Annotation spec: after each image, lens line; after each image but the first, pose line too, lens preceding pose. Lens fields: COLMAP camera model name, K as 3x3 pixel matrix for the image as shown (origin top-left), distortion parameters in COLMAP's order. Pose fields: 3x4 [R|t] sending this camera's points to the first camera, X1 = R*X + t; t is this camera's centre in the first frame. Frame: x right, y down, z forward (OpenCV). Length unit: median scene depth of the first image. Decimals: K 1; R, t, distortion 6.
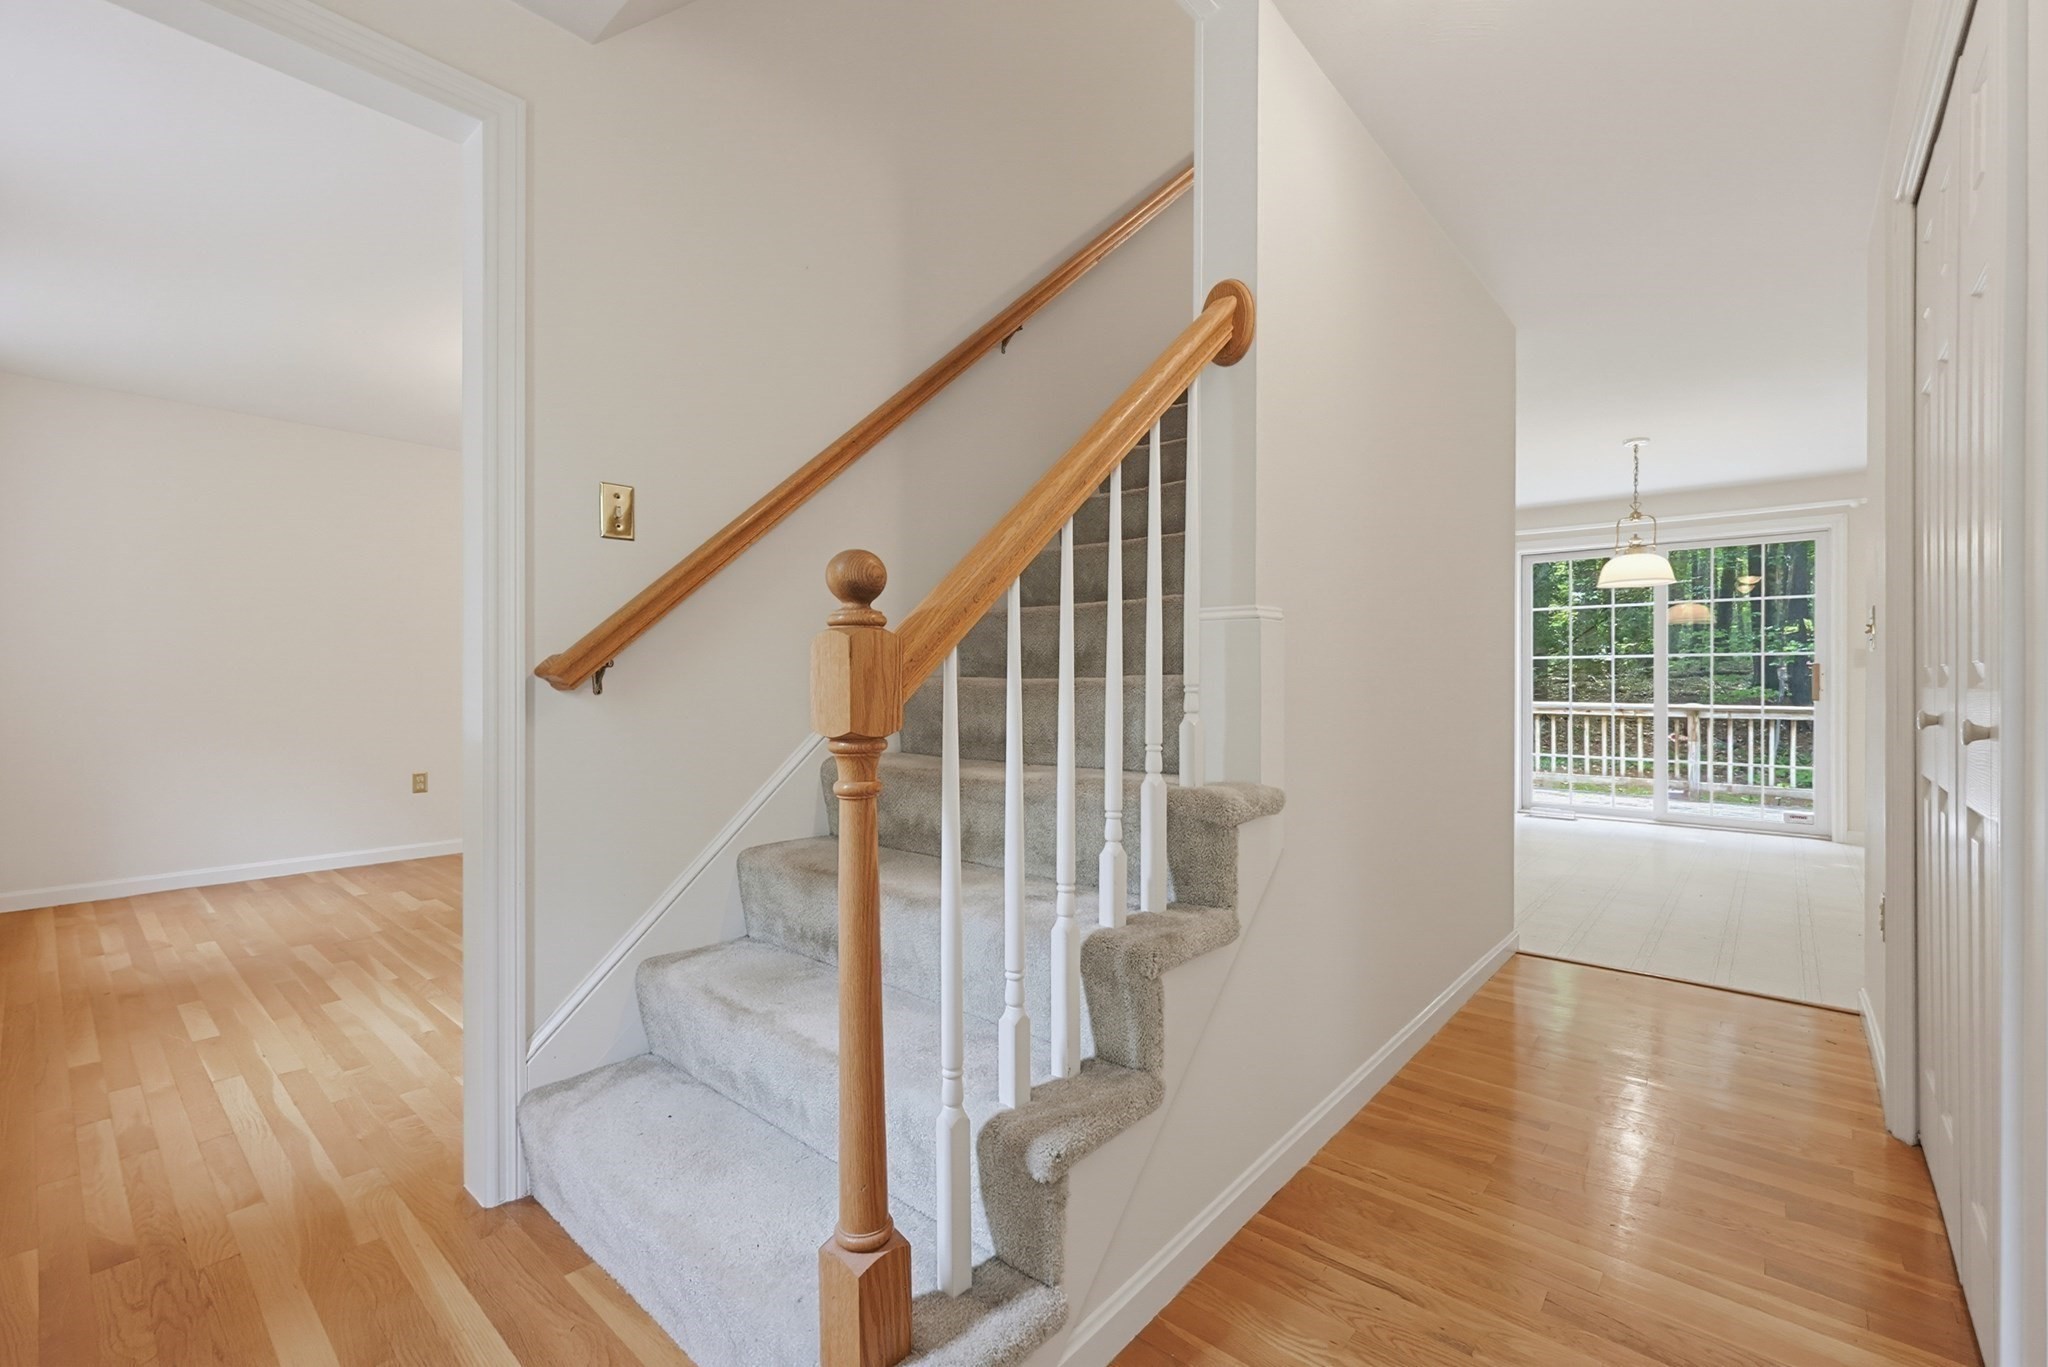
lens RADIAL K [[883.0, 0, 1022.0], [0, 883.0, 683.5], [0, 0, 1]] dist [0.007416, -0.000561]
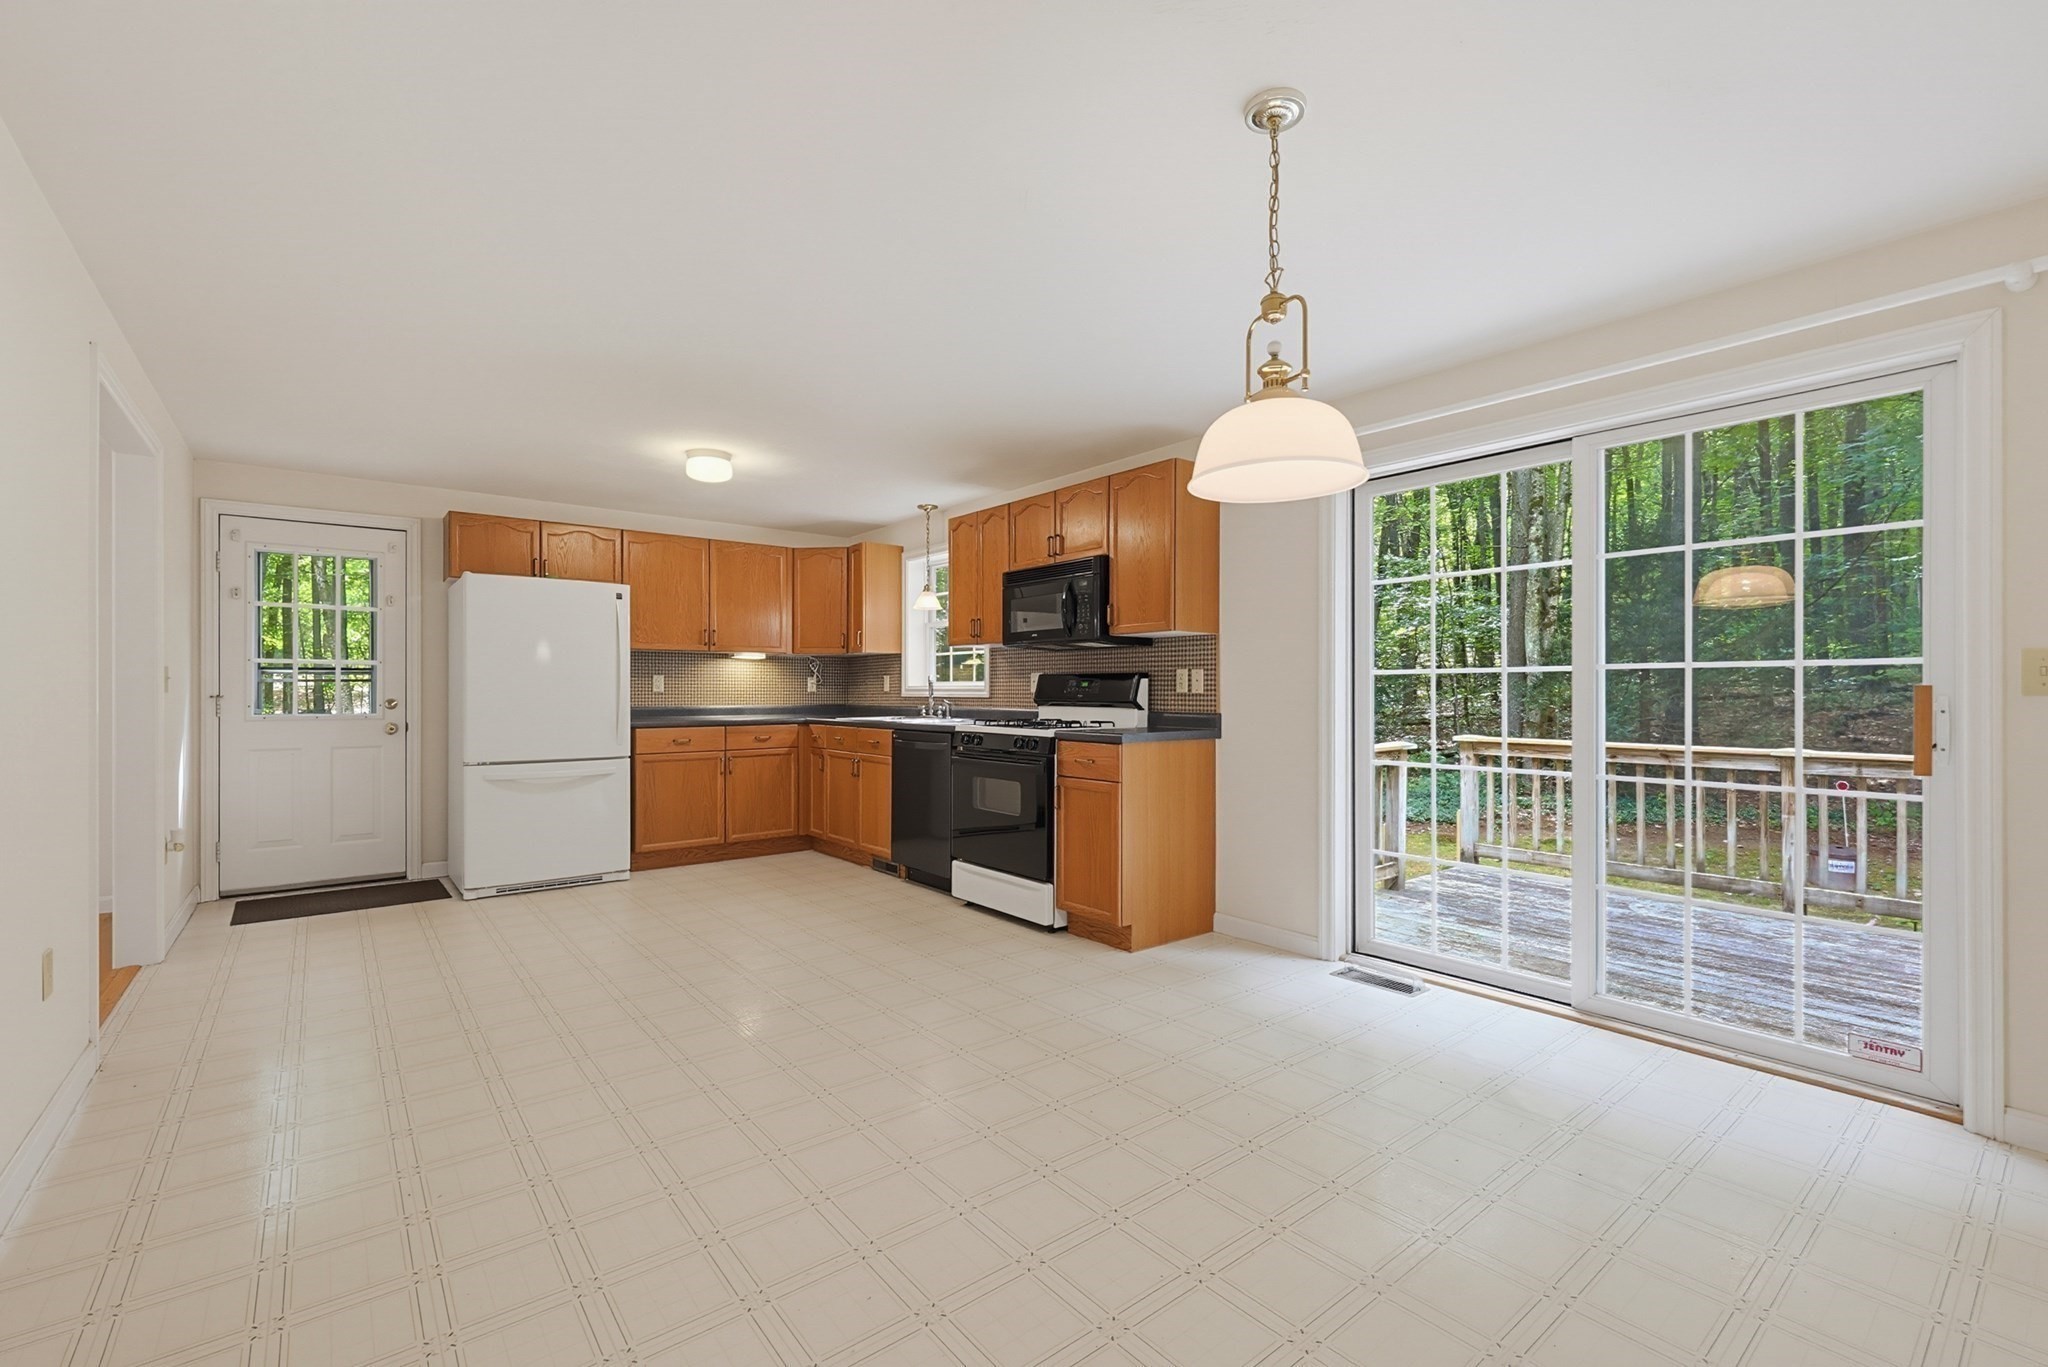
lens RADIAL K [[883.0, 0, 1031.2], [0, 883.0, 691.5], [0, 0, 1]] dist [0.007416, -0.000561]
pose [[0.984374, 0.001032, -0.176087, 0.562985], [-0.001170, 0.999999, -0.000685, -0.019172], [0.176086, 0.000880, 0.984374, 0.523440]]
